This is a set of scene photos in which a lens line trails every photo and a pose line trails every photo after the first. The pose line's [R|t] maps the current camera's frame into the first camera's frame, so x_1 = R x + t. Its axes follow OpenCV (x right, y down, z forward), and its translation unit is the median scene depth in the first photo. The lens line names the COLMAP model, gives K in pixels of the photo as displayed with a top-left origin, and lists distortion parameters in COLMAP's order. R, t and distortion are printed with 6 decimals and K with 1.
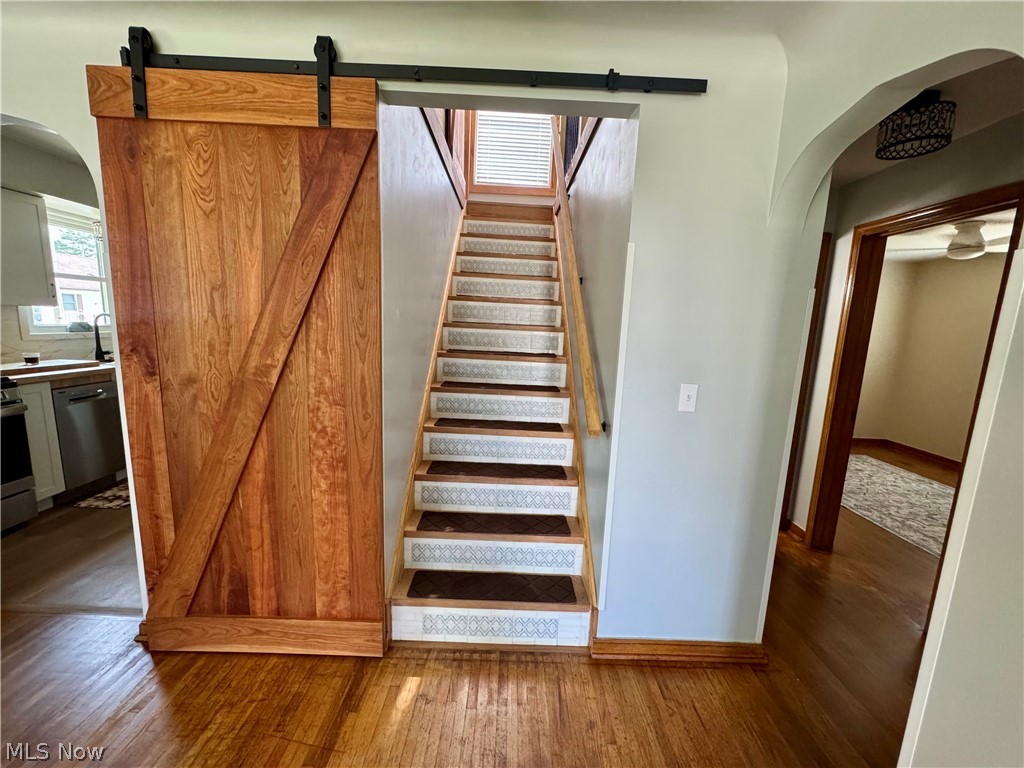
lens RADIAL K [[408.5, 0, 512.3], [0, 408.5, 385.3], [0, 0, 1]] dist [-0.001113, -0.000076]
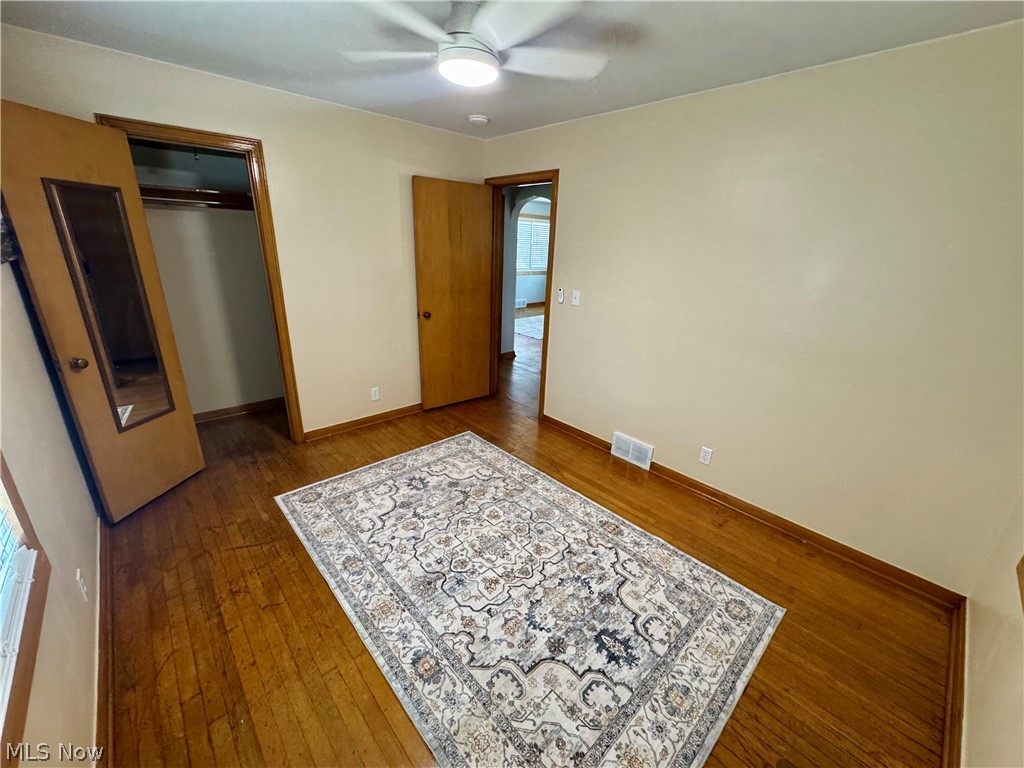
lens RADIAL K [[409.7, 0, 512.4], [0, 409.7, 384.1], [0, 0, 1]] dist [-0.002132, -0.000061]
pose [[-0.738165, 0.155396, -0.656479, 2.872569], [-0.169987, 0.898867, 0.403909, -0.413332], [0.652853, 0.409744, -0.637097, 2.934955]]
